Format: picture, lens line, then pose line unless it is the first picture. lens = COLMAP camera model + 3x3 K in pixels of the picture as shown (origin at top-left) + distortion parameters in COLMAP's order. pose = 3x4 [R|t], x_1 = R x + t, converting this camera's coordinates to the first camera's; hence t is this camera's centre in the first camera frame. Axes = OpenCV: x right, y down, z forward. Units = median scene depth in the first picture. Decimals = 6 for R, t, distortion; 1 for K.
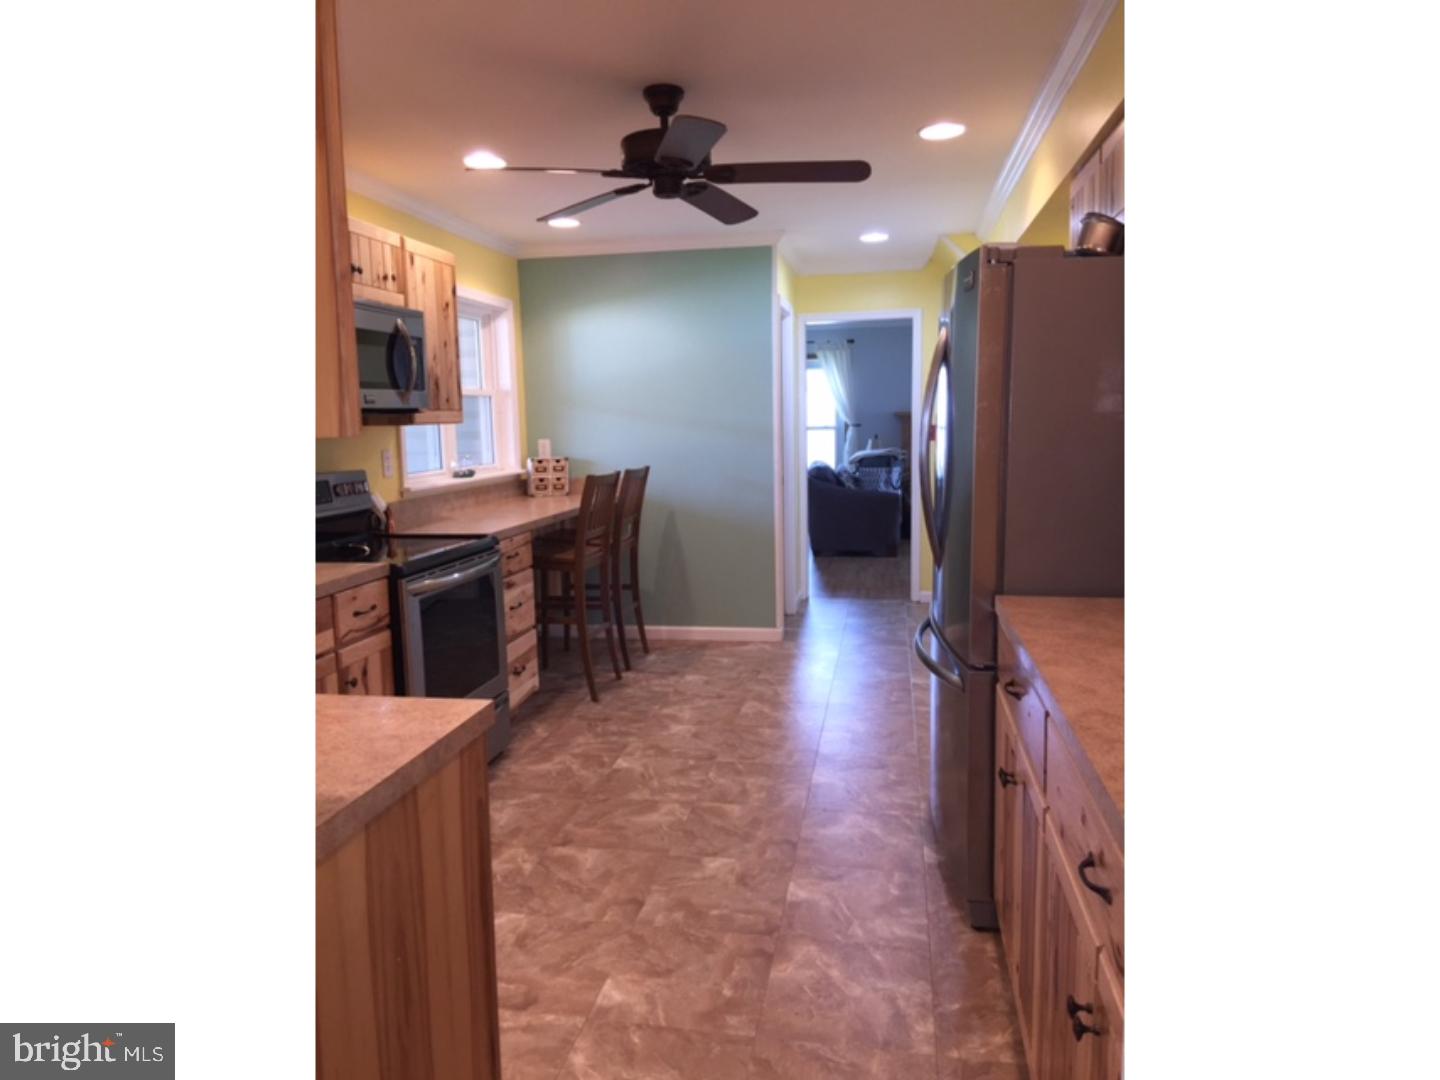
lens RADIAL K [[899.5, 0, 716.4], [0, 899.5, 545.7], [0, 0, 1]] dist [0.001008, -0.001169]
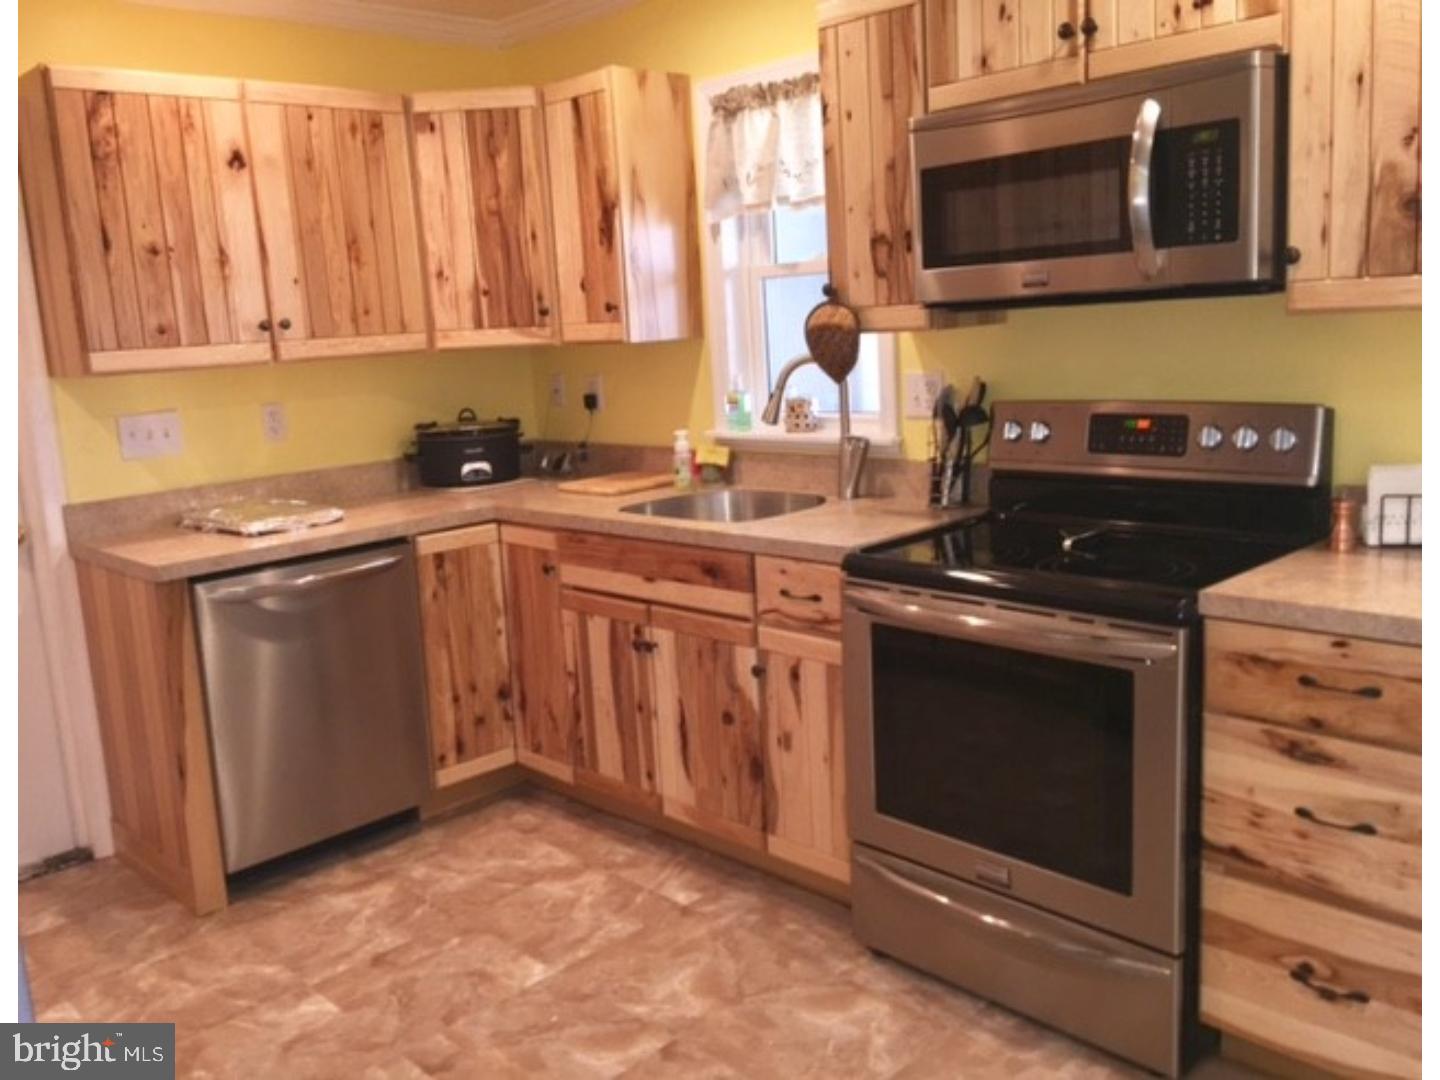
lens RADIAL K [[1216.7, 0, 708.1], [0, 1216.7, 539.4], [0, 0, 1]] dist [0.070199, -0.100087]
pose [[-0.569451, 0.204247, -0.796246, 0.375770], [-0.047622, 0.958816, 0.280006, -0.216145], [0.820644, 0.197369, -0.536273, 1.302969]]
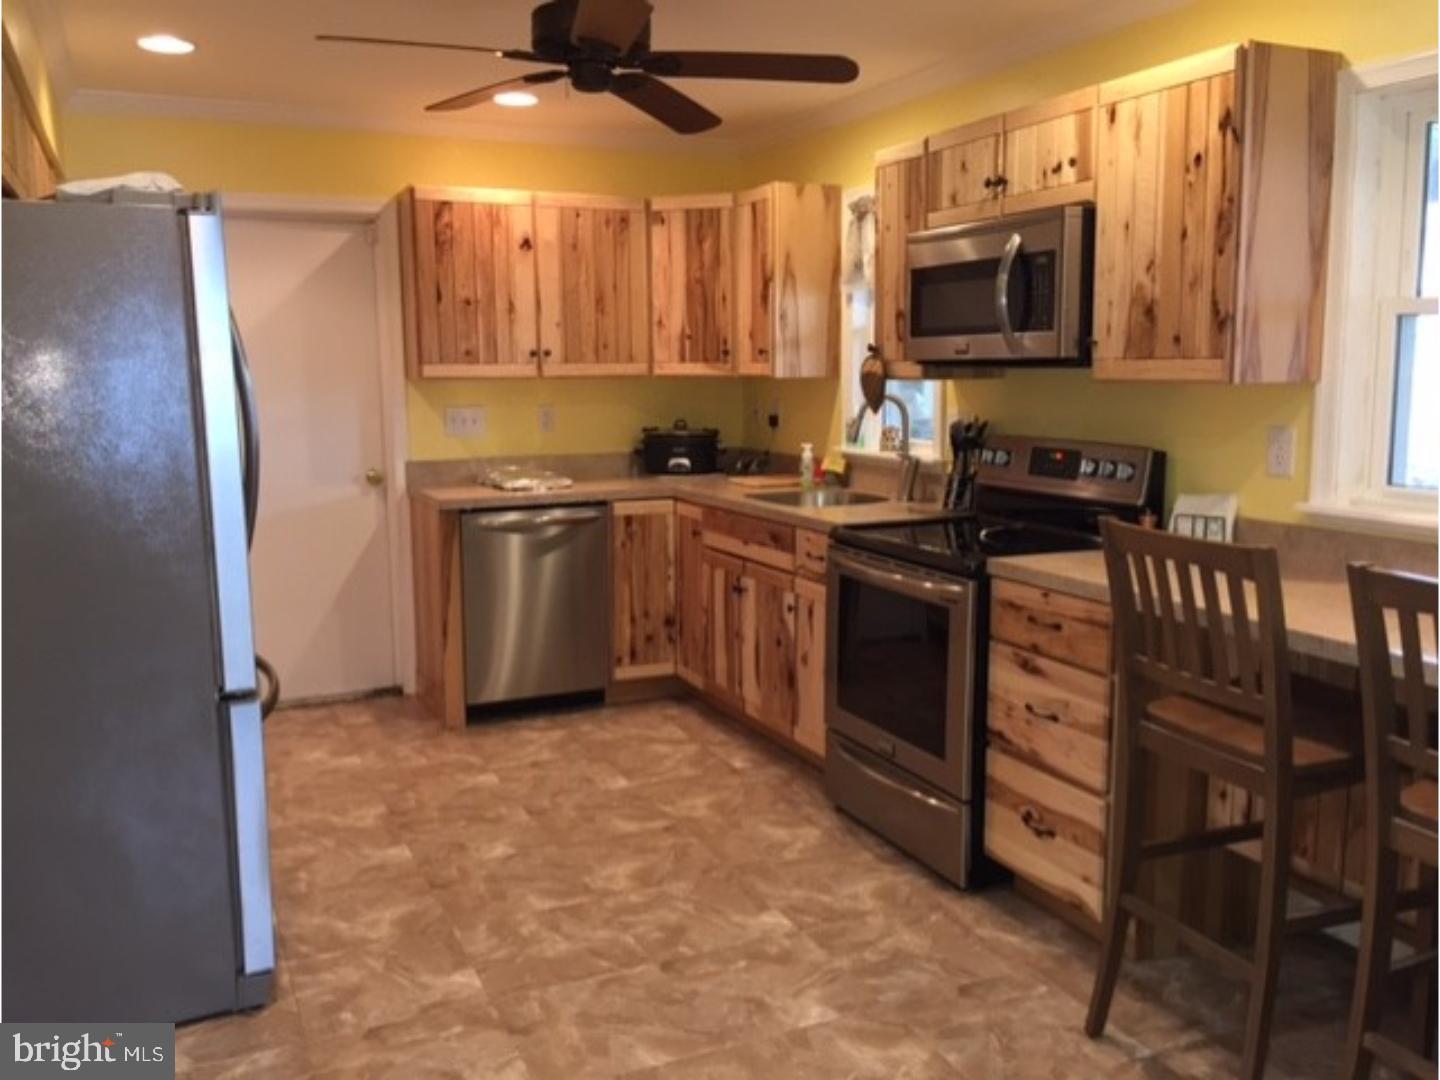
lens RADIAL K [[1216.7, 0, 726.1], [0, 1216.7, 549.1], [0, 0, 1]] dist [0.070199, -0.100087]
pose [[-0.808203, 0.115922, -0.577383, 0.456578], [-0.060937, 0.958710, 0.277779, -0.289813], [0.585743, 0.259686, -0.767768, 1.814686]]
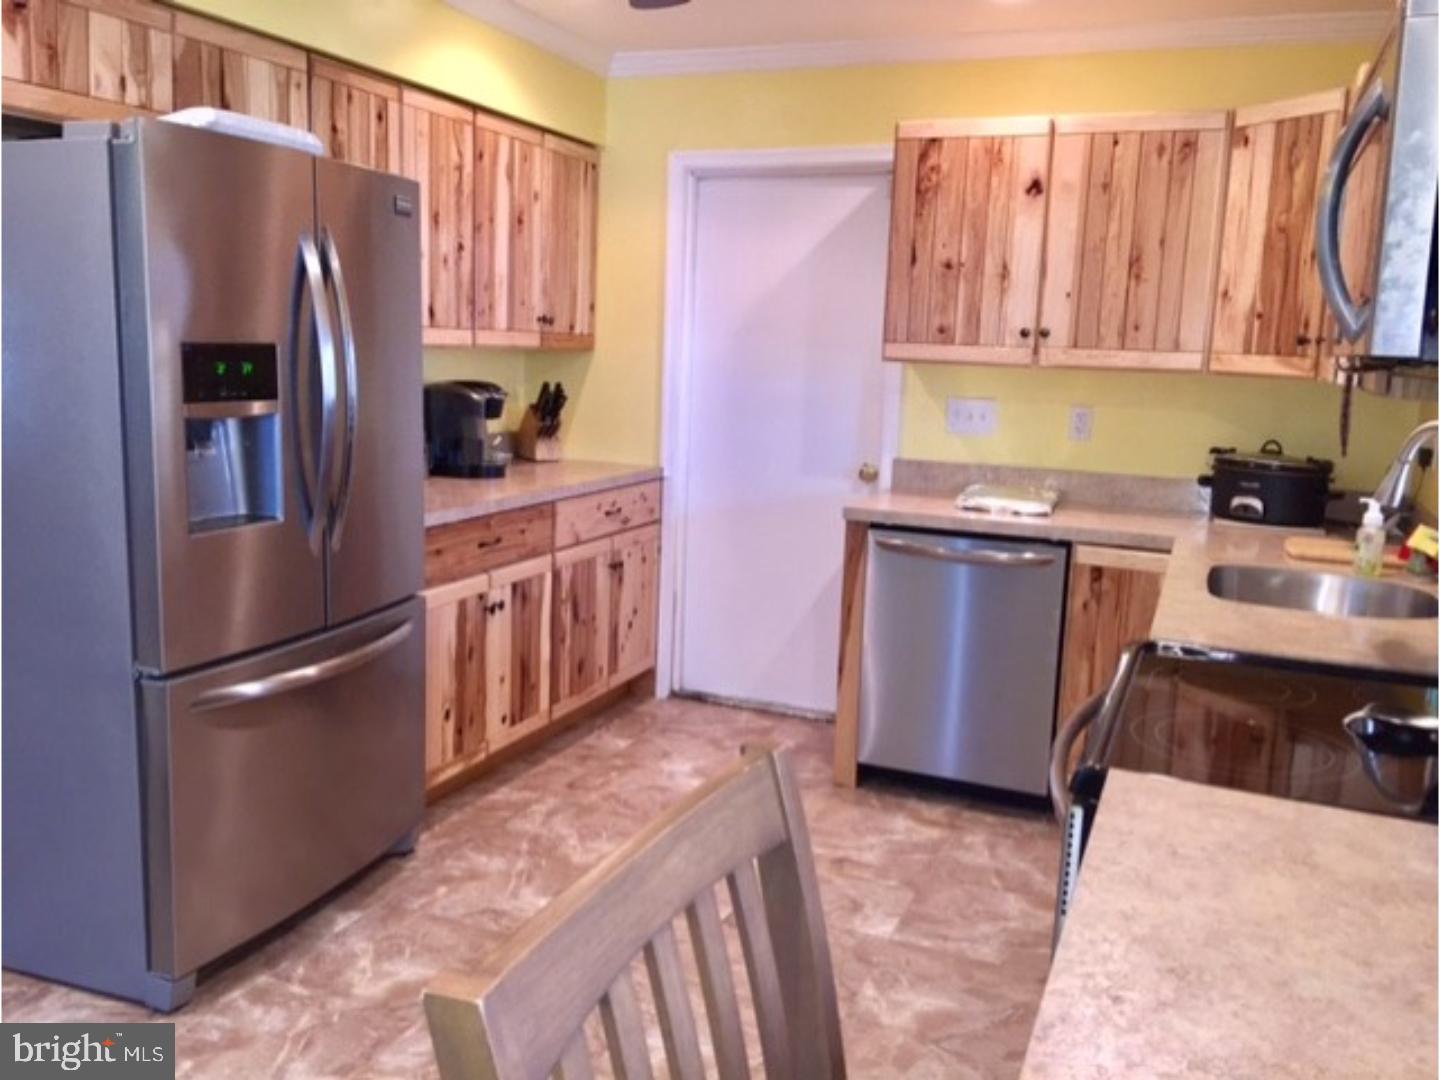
lens RADIAL K [[1216.7, 0, 719.7], [0, 1216.7, 542.9], [0, 0, 1]] dist [0.070199, -0.100087]
pose [[-0.979219, -0.050346, 0.196456, -0.237198], [0.011723, 0.953024, 0.302668, -0.247950], [-0.202465, 0.298681, -0.932629, 1.621347]]
